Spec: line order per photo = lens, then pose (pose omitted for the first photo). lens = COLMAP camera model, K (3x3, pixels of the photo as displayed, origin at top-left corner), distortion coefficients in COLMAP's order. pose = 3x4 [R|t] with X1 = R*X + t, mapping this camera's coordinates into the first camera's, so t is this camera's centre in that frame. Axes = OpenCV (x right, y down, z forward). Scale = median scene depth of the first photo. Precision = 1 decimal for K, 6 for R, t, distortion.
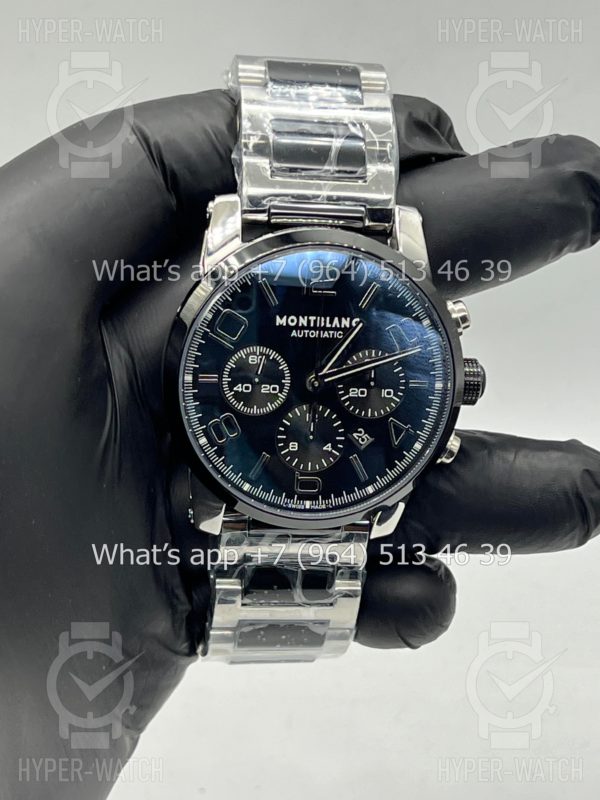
lens RADIAL K [[1902.5, 0, 307.0], [0, 1902.5, 398.5], [0, 0, 1]] dist [0.298846, 0.000000]
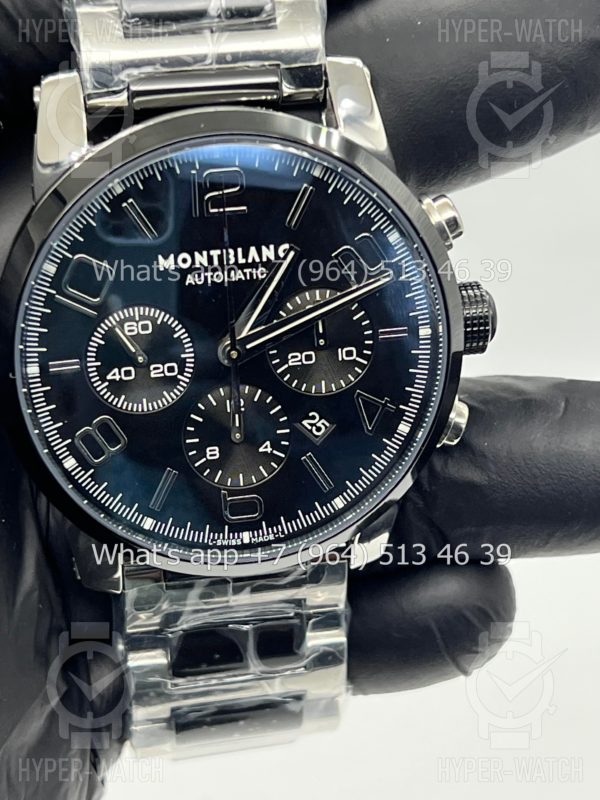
lens RADIAL K [[1902.5, 0, 300.0], [0, 1902.5, 404.2], [0, 0, 1]] dist [0.298846, 0.000000]
pose [[0.992697, -0.118877, -0.020502, 0.037608], [0.119949, 0.990779, 0.063004, -0.028429], [0.012824, -0.065003, 0.997803, 0.356113]]
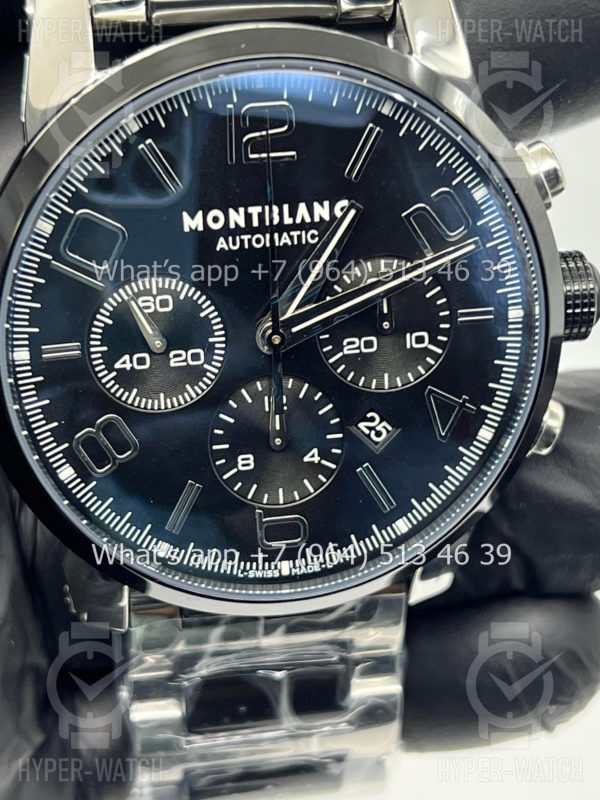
lens RADIAL K [[1902.5, 0, 294.7], [0, 1902.5, 394.2], [0, 0, 1]] dist [0.298846, 0.000000]
pose [[0.994559, -0.103451, -0.012250, 0.014257], [0.104105, 0.991288, 0.080683, -0.033182], [0.003796, -0.081519, 0.996665, 0.489333]]
